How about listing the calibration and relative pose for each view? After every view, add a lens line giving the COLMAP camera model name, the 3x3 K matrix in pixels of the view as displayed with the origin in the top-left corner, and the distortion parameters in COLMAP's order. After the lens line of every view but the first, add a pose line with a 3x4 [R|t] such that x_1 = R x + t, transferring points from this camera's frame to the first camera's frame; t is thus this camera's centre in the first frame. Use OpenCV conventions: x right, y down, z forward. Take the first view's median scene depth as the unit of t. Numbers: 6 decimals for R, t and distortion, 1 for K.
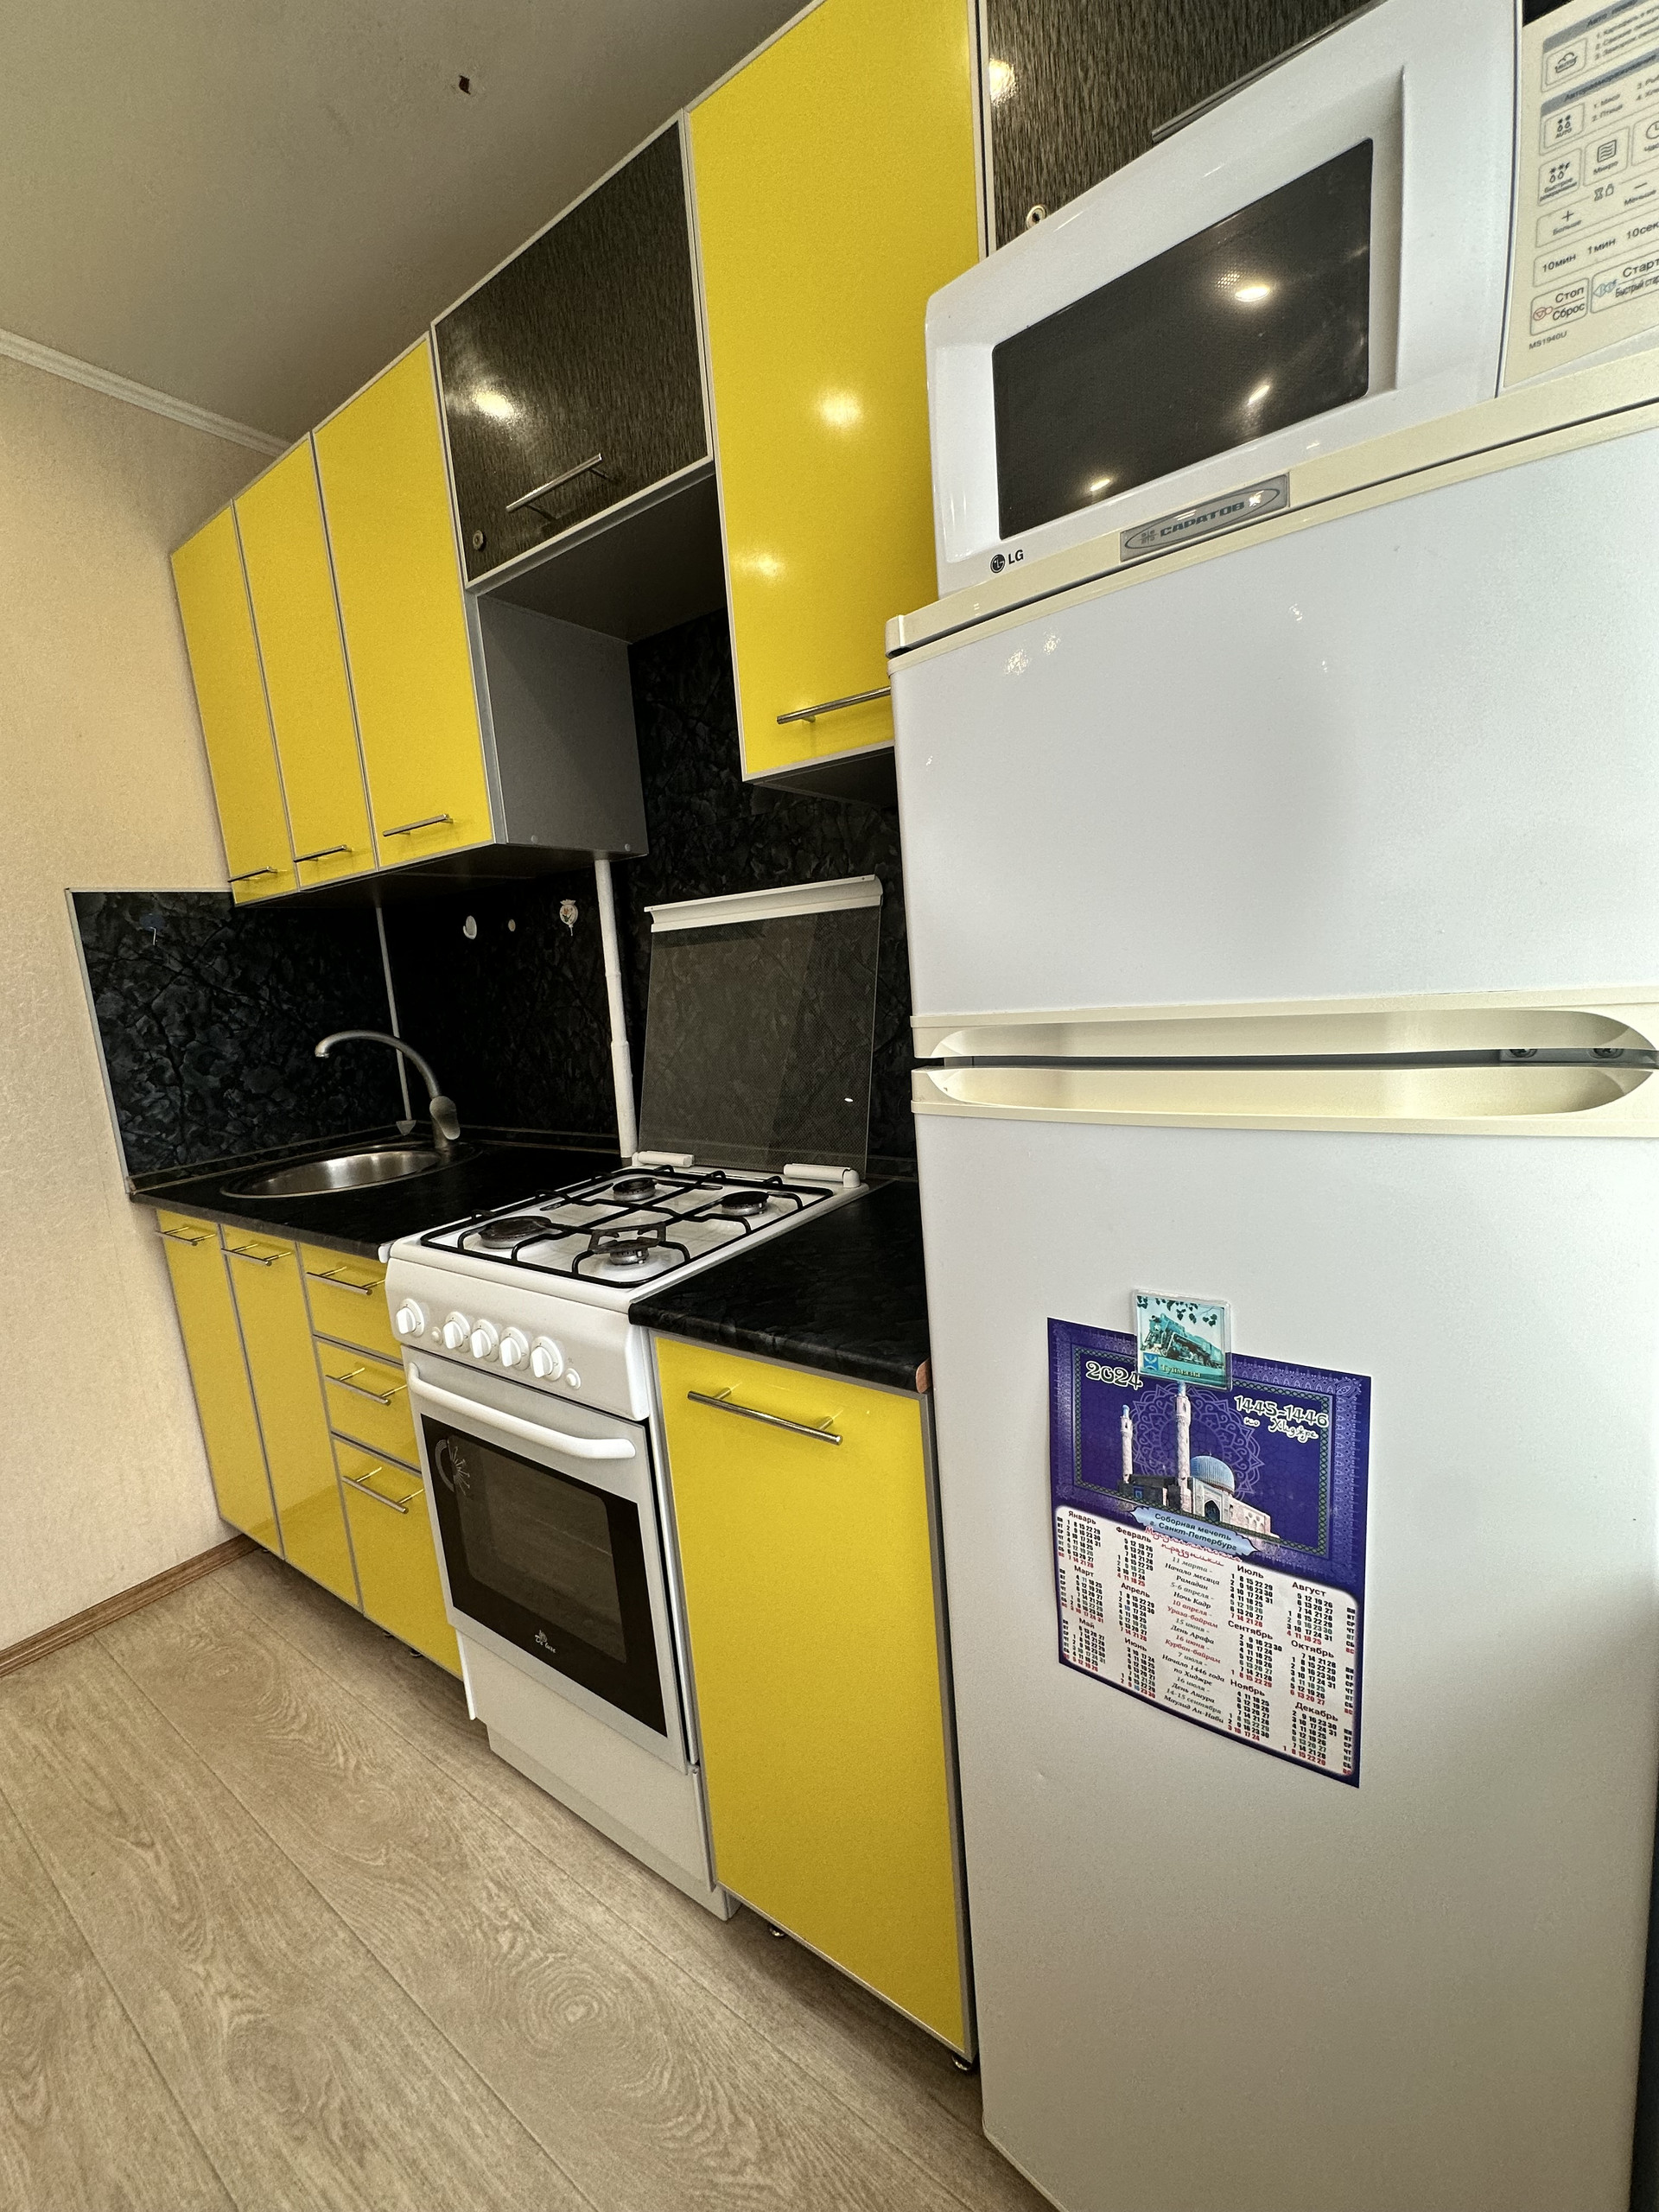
lens RADIAL K [[878.4, 0, 826.1], [0, 878.4, 1110.4], [0, 0, 1]] dist [0.001355, 0.000208]
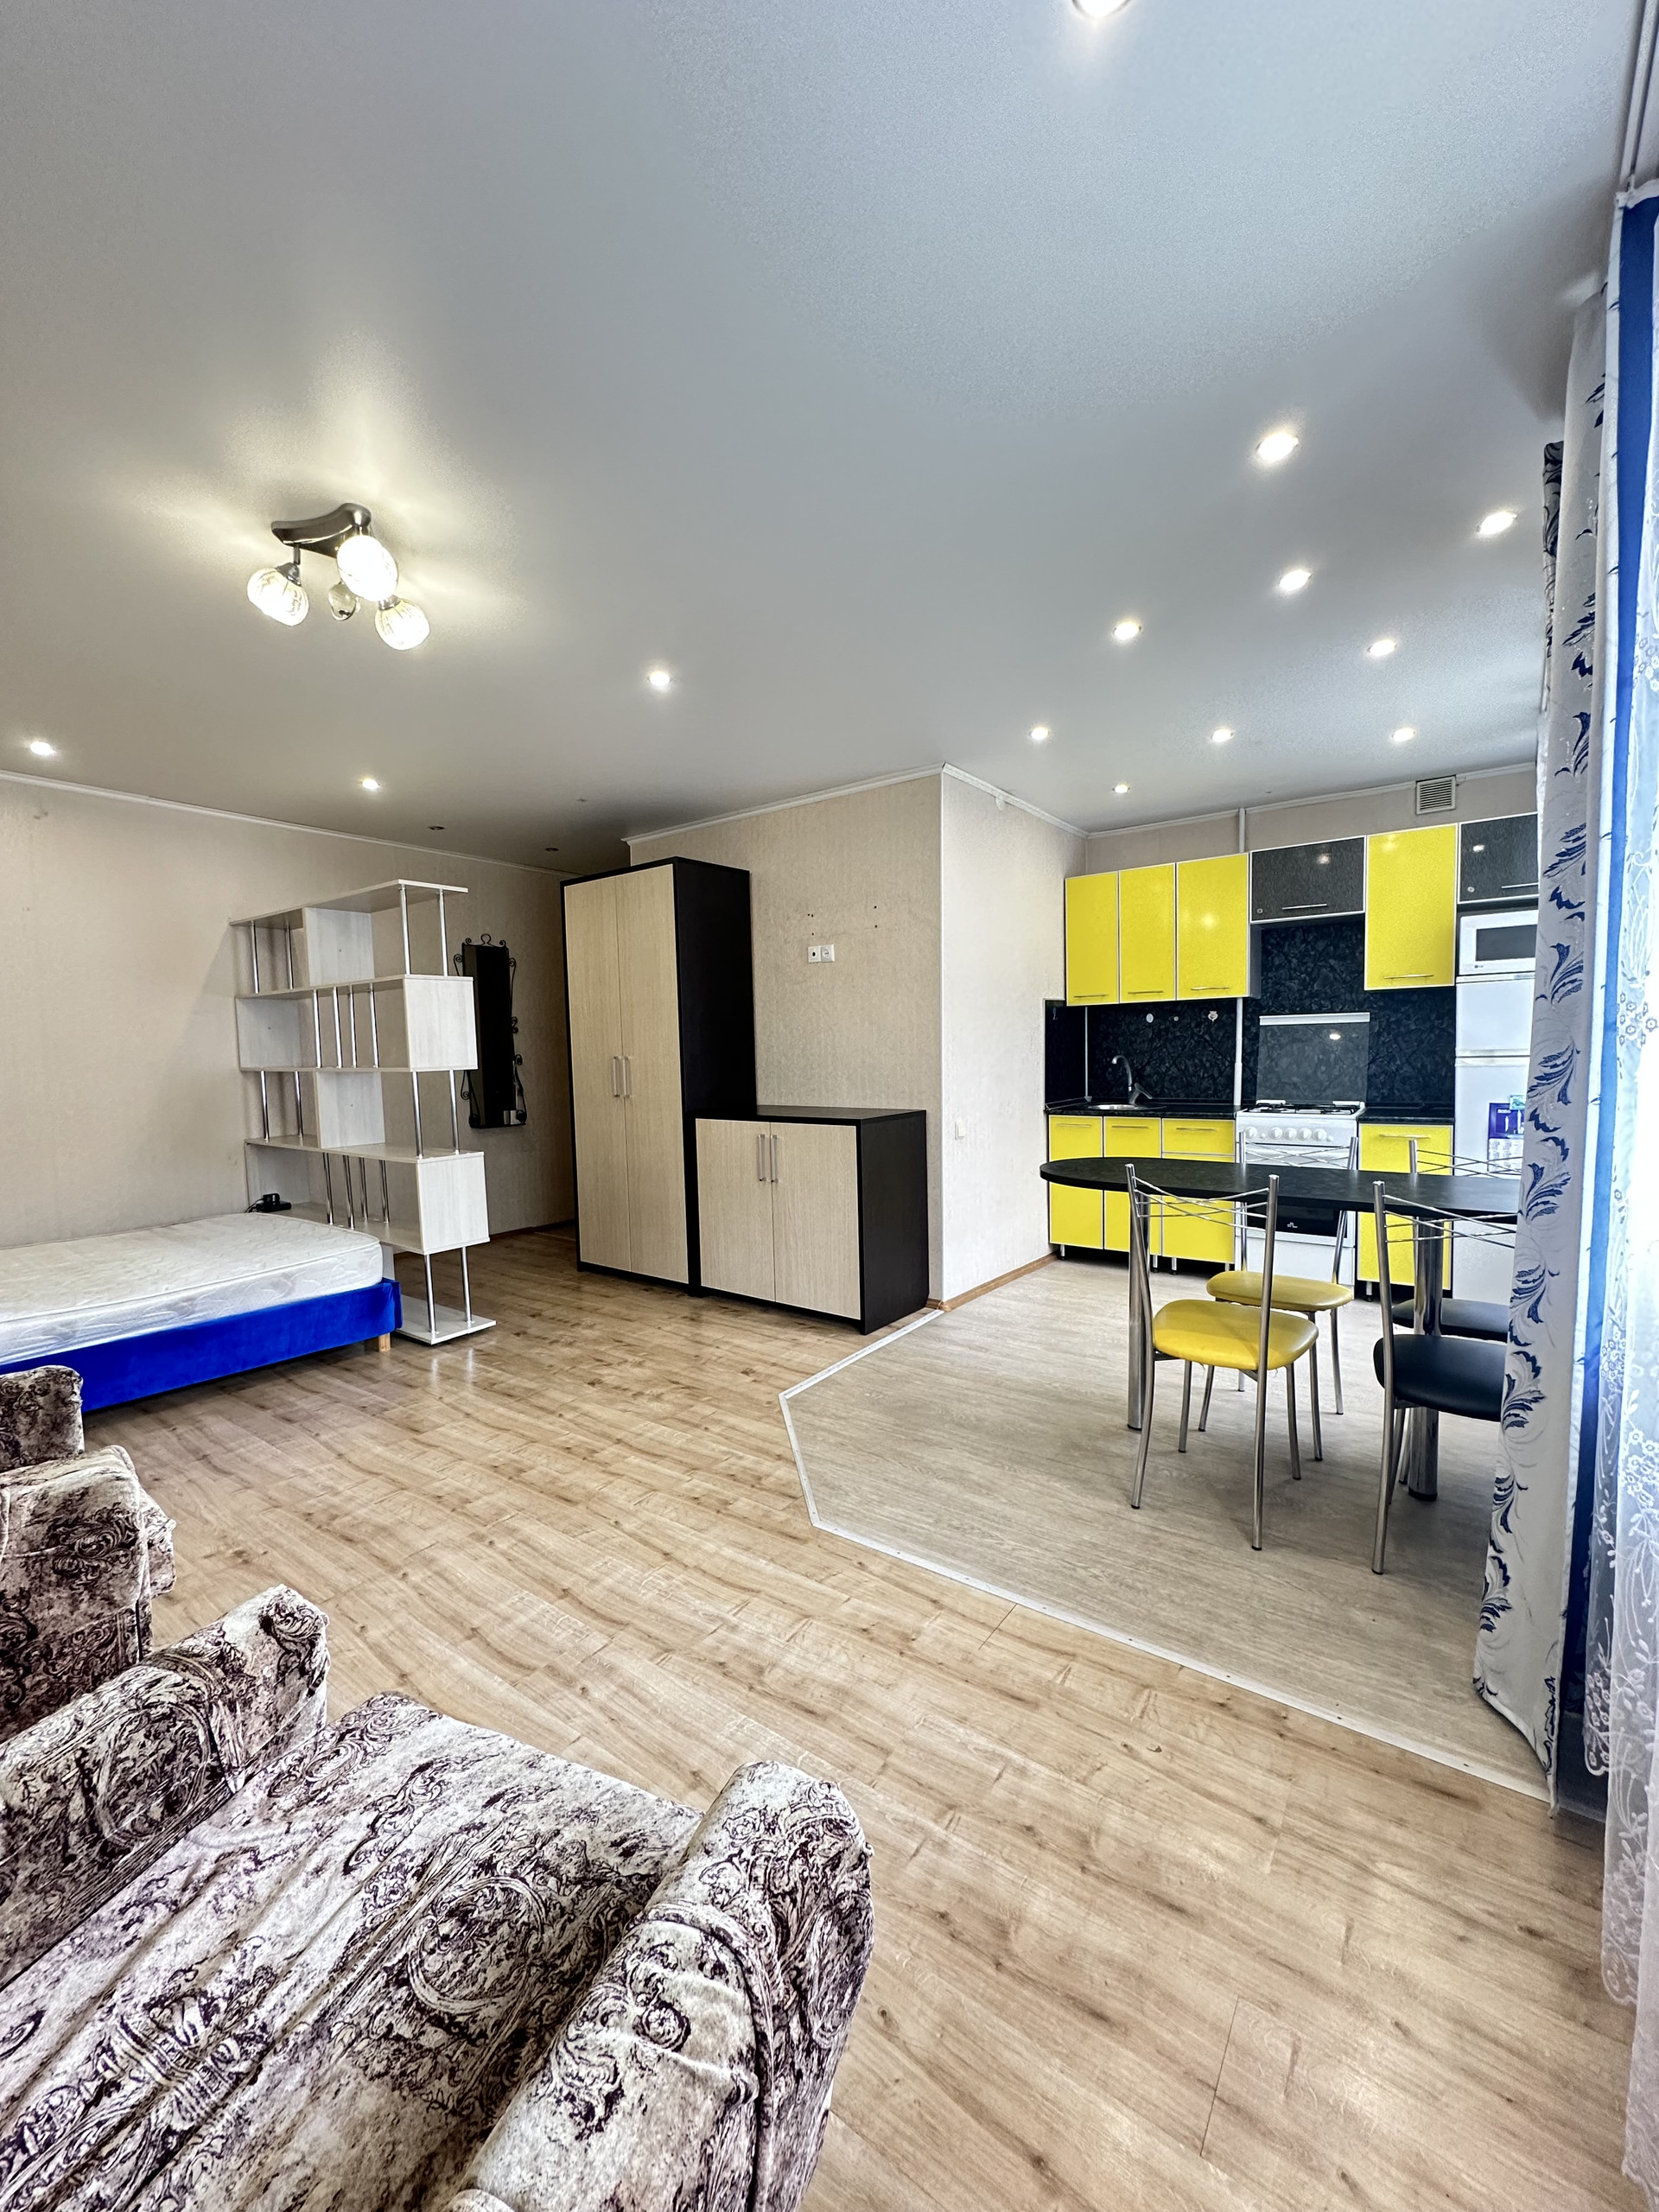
lens RADIAL K [[878.4, 0, 835.5], [0, 878.4, 1101.7], [0, 0, 1]] dist [0.001355, 0.000208]
pose [[0.998292, 0.055924, -0.016871, -1.764853], [-0.057364, 0.993080, -0.102477, 0.486231], [0.011024, 0.103270, 0.994592, -2.131826]]
